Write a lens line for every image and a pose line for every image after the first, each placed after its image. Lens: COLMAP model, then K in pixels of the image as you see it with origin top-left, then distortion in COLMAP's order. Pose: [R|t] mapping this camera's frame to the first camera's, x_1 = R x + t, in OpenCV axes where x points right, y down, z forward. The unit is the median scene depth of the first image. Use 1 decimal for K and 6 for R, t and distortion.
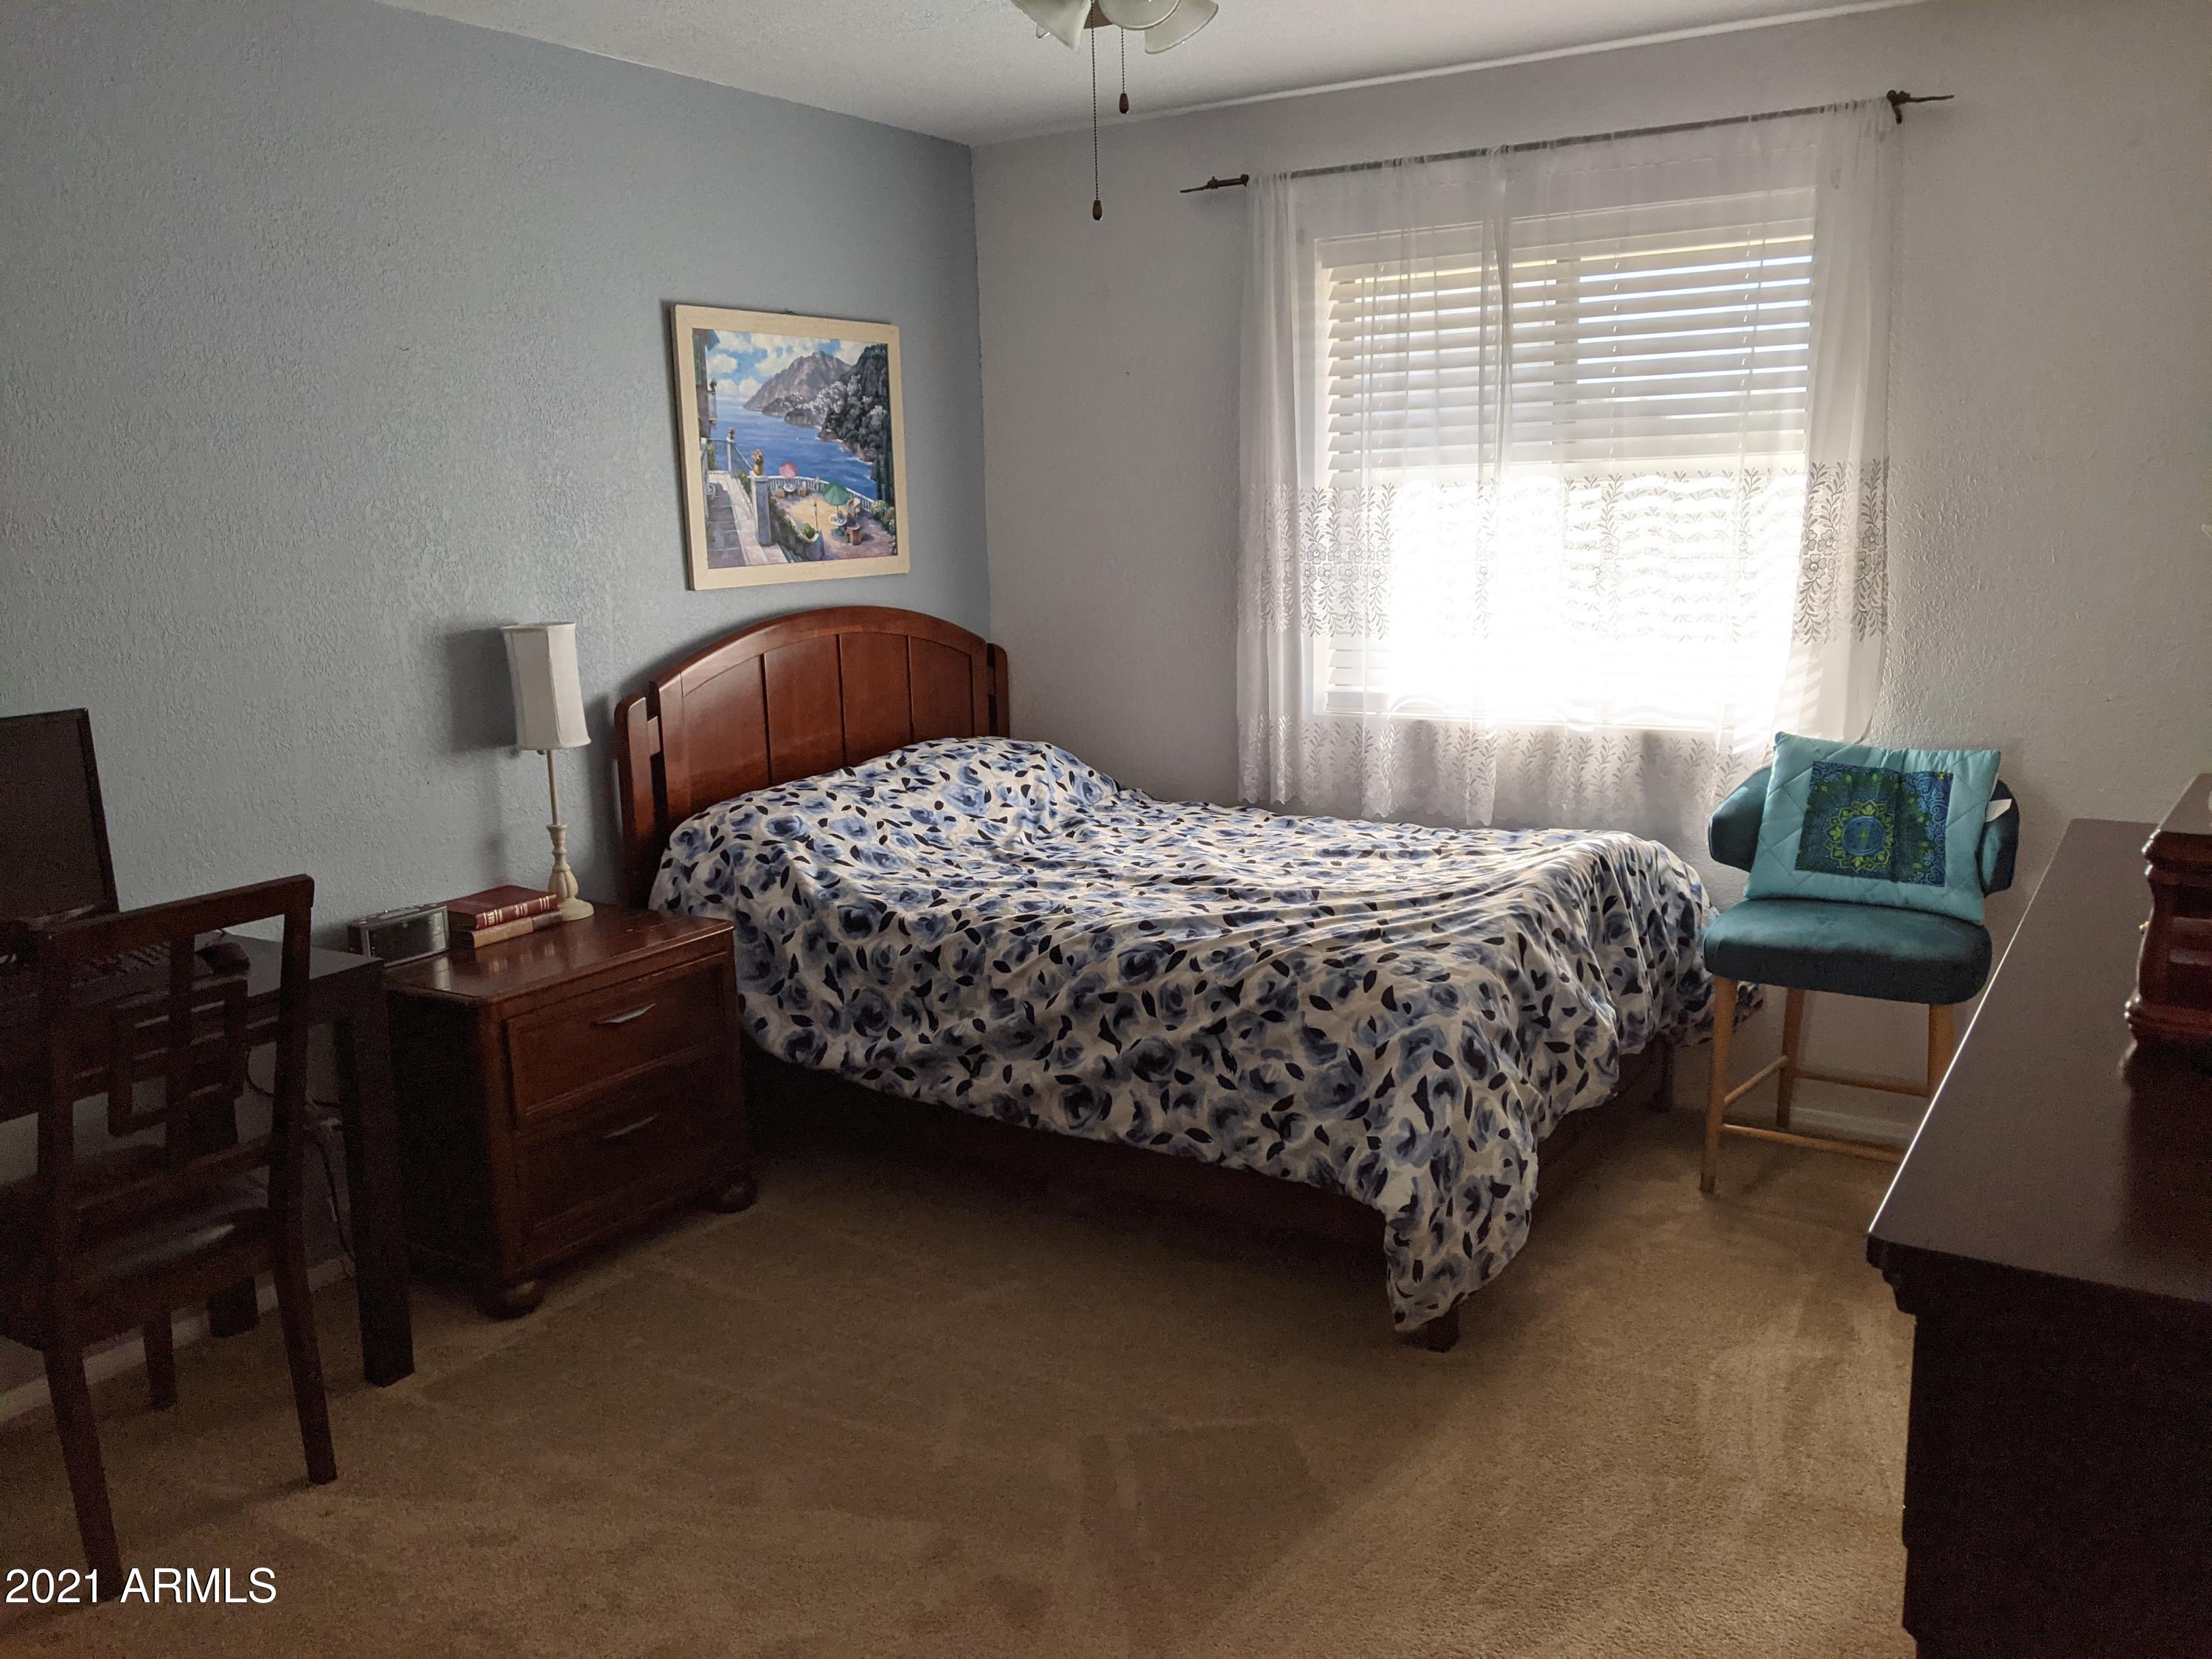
lens RADIAL K [[1714.5, 0, 1106.0], [0, 1714.5, 829.5], [0, 0, 1]] dist [0.045431, -0.063078]
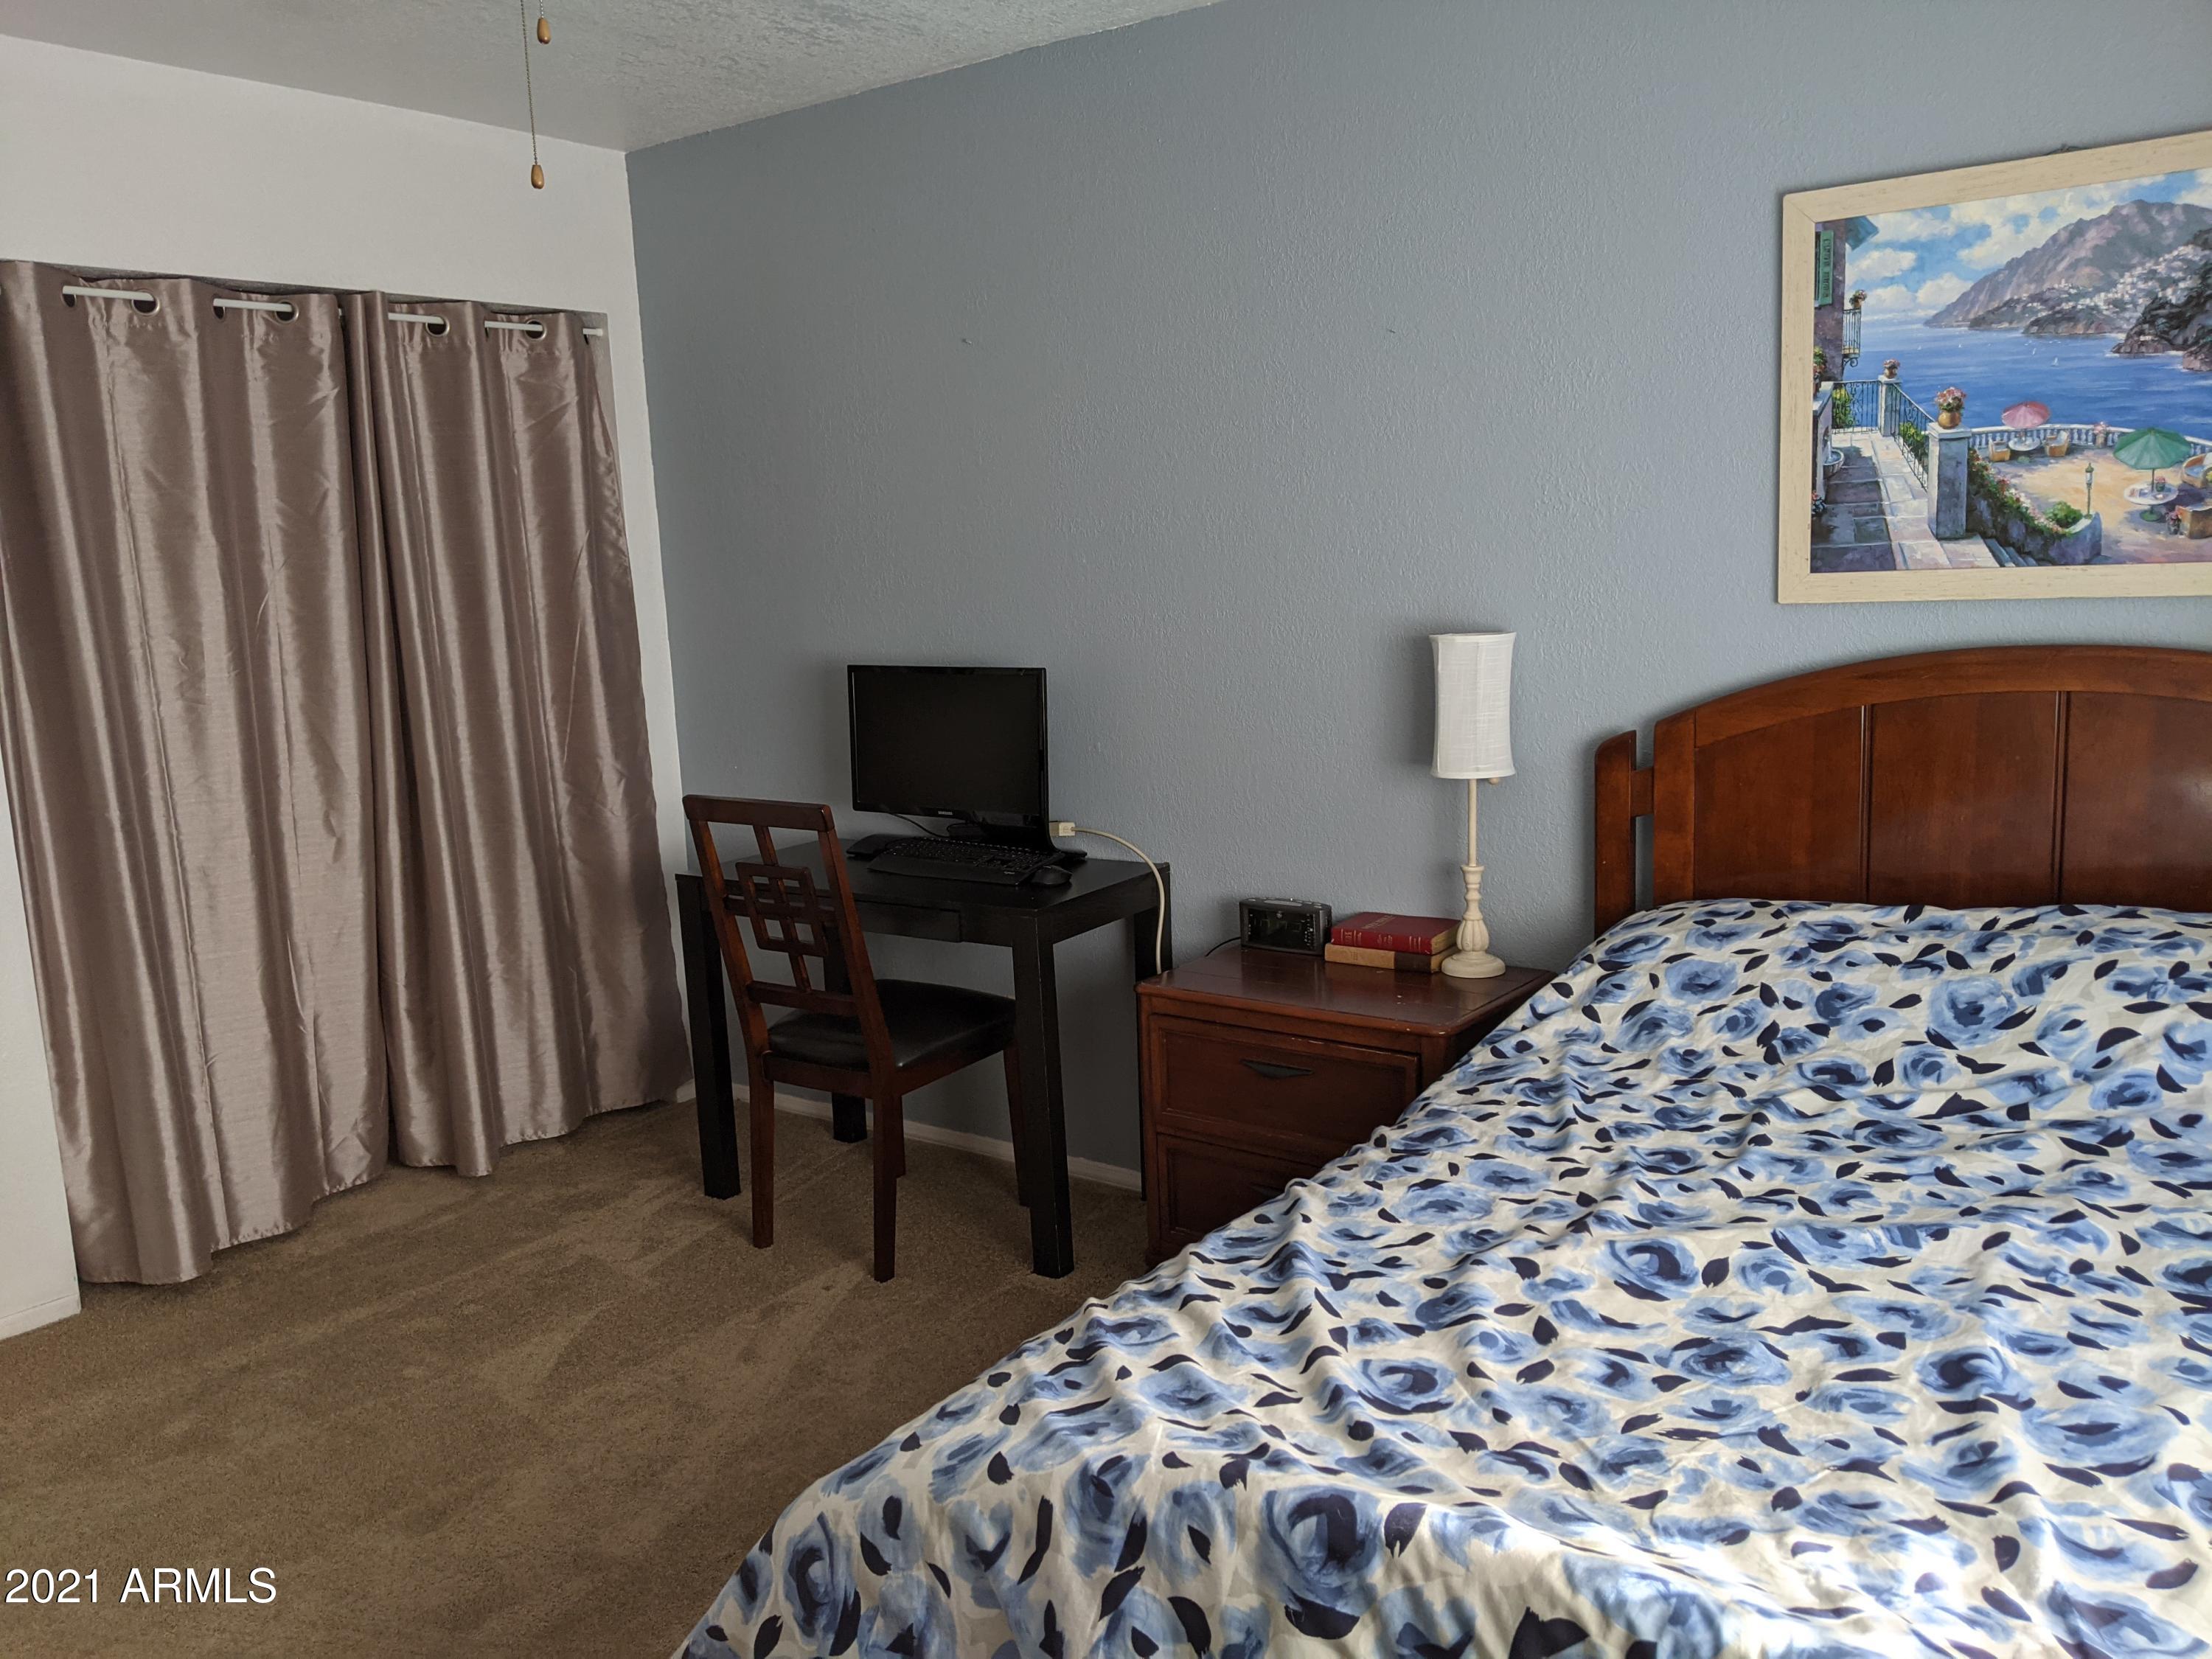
lens RADIAL K [[1714.5, 0, 1106.0], [0, 1714.5, 829.5], [0, 0, 1]] dist [0.045431, -0.063078]
pose [[-0.041189, 0.199257, -0.979081, 0.464583], [-0.143521, 0.968571, 0.203155, -0.146885], [0.988790, 0.148886, -0.011297, 0.718509]]
